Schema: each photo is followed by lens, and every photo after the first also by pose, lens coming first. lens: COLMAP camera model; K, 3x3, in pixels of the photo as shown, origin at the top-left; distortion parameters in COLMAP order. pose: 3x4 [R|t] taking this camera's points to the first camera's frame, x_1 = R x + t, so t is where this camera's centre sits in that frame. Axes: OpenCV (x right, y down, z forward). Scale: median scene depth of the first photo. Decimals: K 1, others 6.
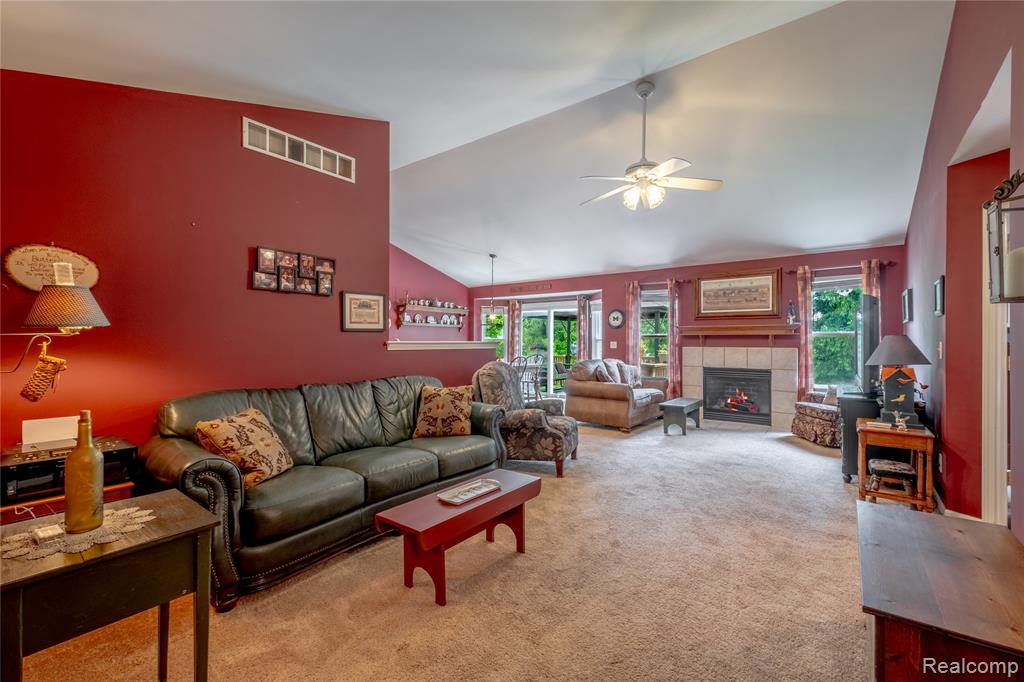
lens RADIAL K [[430.9, 0, 512.0], [0, 430.9, 341.0], [0, 0, 1]] dist [-0.000027, 0.000045]
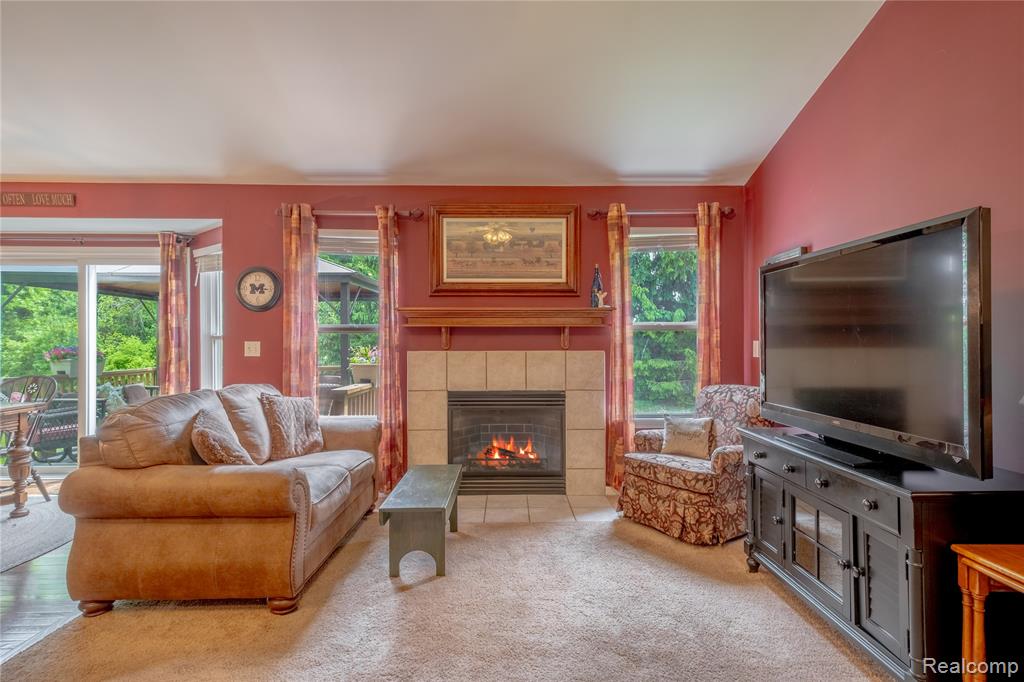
lens RADIAL K [[548.0, 0, 521.8], [0, 548.0, 335.4], [0, 0, 1]] dist [0.019776, 0.000688]
pose [[0.780206, -0.000654, 0.625522, 0.113415], [0.004733, 0.999977, -0.004857, -0.000551], [-0.625505, 0.006750, 0.780191, 0.448305]]
